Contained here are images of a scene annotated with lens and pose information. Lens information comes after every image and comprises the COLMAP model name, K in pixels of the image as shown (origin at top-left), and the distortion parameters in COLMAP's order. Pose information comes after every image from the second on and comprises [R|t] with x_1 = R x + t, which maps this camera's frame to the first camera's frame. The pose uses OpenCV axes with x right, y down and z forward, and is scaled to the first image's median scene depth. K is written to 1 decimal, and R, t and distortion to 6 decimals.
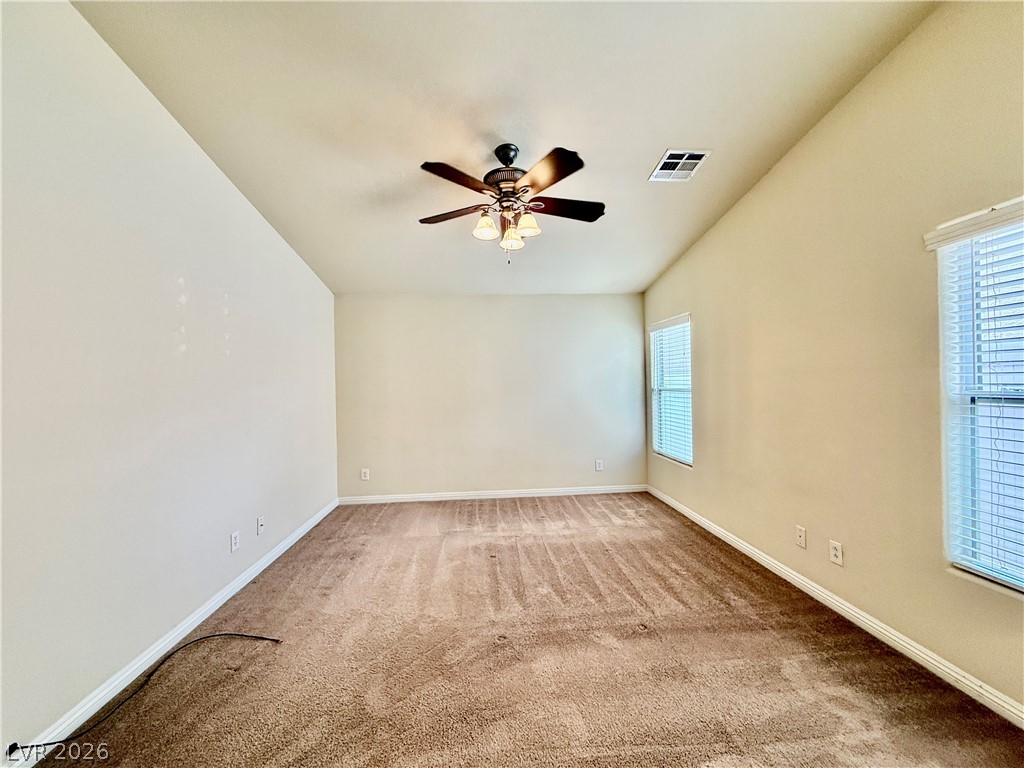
lens RADIAL K [[409.7, 0, 508.9], [0, 409.7, 383.6], [0, 0, 1]] dist [0.000010, 0.000591]
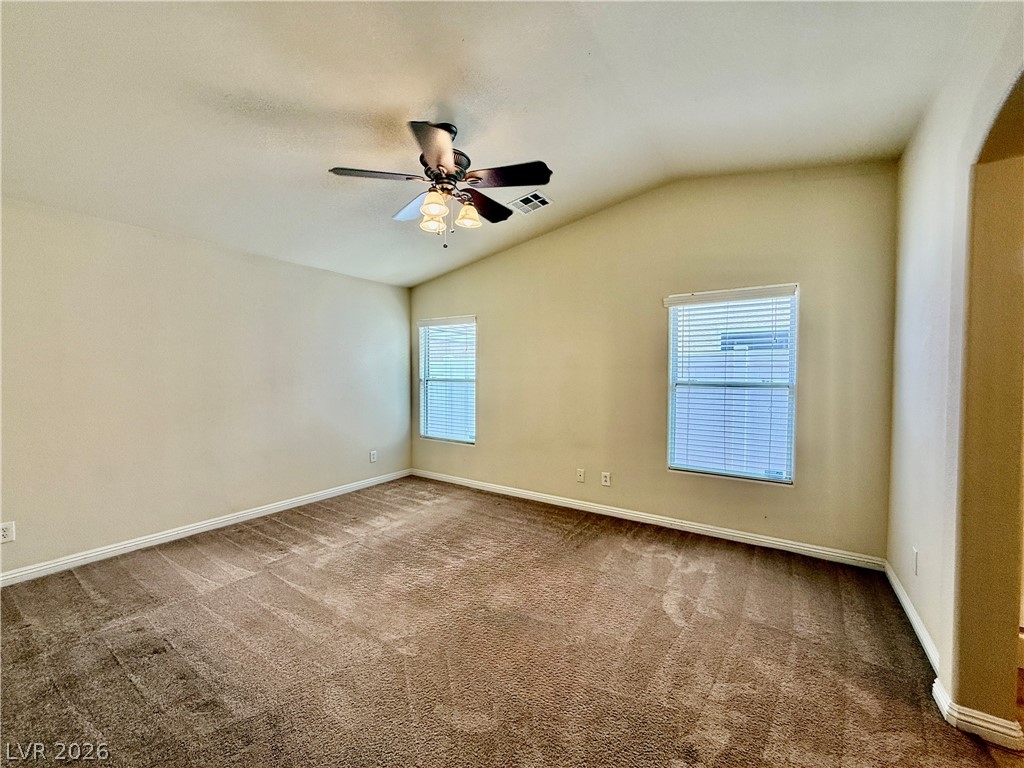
lens RADIAL K [[409.7, 0, 508.9], [0, 409.7, 383.6], [0, 0, 1]] dist [0.000010, 0.000591]
pose [[0.617061, 0.002439, 0.786911, -0.423798], [-0.016776, 0.999809, 0.010056, 0.011539], [-0.786736, -0.019407, 0.616984, 0.173492]]
